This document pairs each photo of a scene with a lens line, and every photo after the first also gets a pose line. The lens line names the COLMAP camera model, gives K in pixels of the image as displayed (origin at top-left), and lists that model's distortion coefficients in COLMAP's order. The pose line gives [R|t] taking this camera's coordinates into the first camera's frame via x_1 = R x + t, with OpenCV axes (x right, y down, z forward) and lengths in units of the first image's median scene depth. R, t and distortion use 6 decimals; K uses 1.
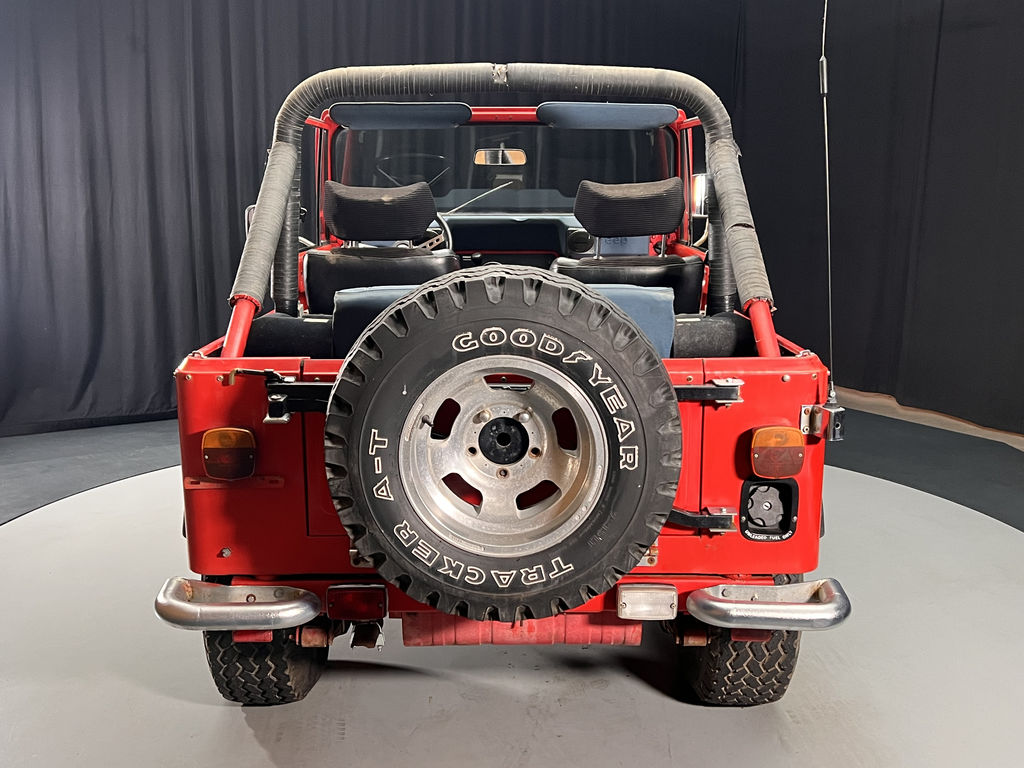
lens RADIAL K [[1080.5, 0, 513.3], [0, 1080.5, 382.4], [0, 0, 1]] dist [0.151634, 0.000000]
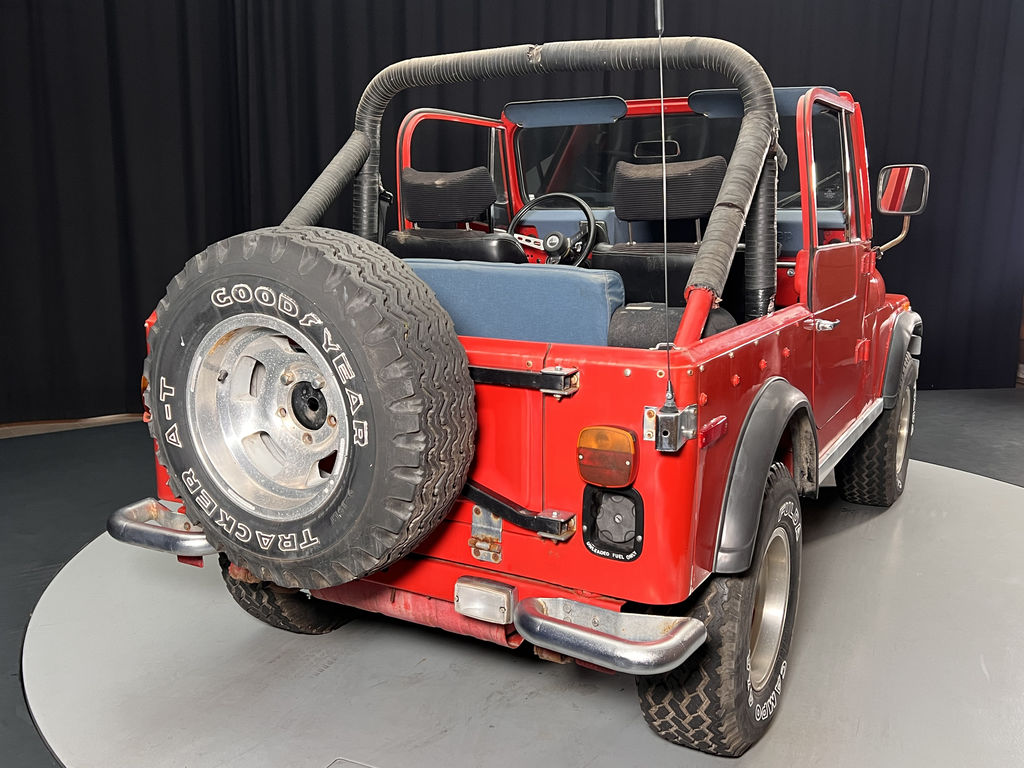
lens RADIAL K [[943.9, 0, 510.4], [0, 943.9, 377.3], [0, 0, 1]] dist [0.105187, 0.000000]
pose [[0.871058, 0.092820, -0.482331, 0.596742], [-0.096234, 0.995201, 0.017726, -0.004974], [0.481661, 0.030976, 0.875810, 0.343113]]
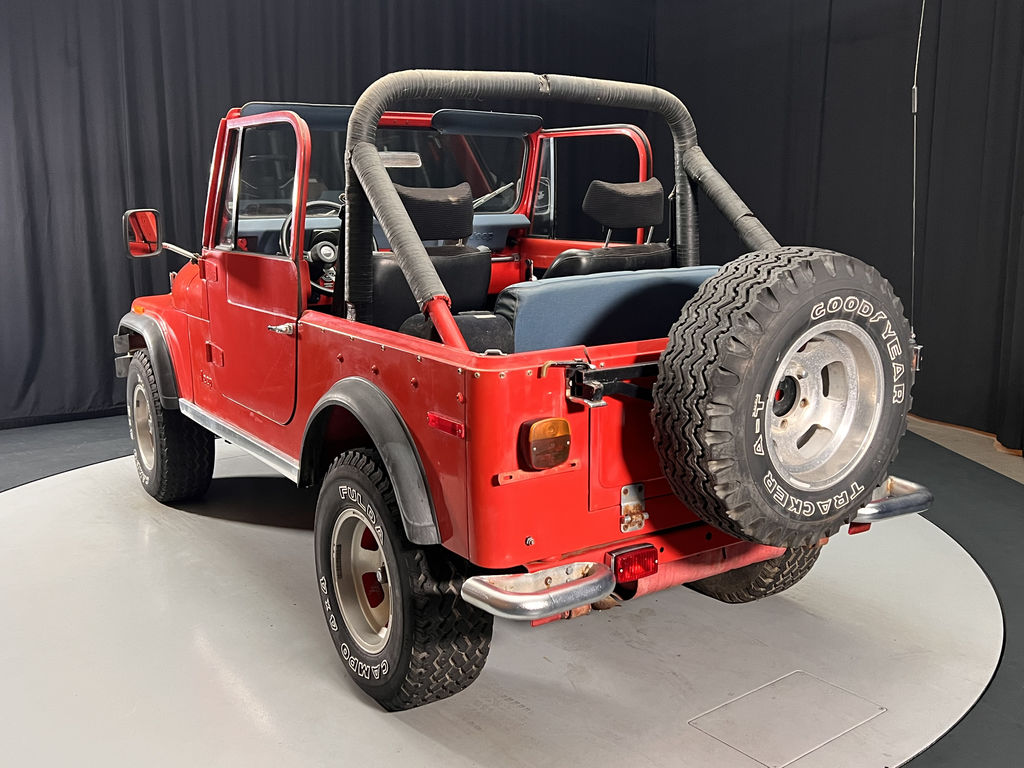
lens RADIAL K [[1029.9, 0, 512.4], [0, 1029.9, 389.4], [0, 0, 1]] dist [0.021590, 0.000000]
pose [[0.838925, -0.114735, 0.532016, -0.899757], [0.109492, 0.993120, 0.041521, -0.034424], [-0.533119, 0.023418, 0.845716, 0.215246]]
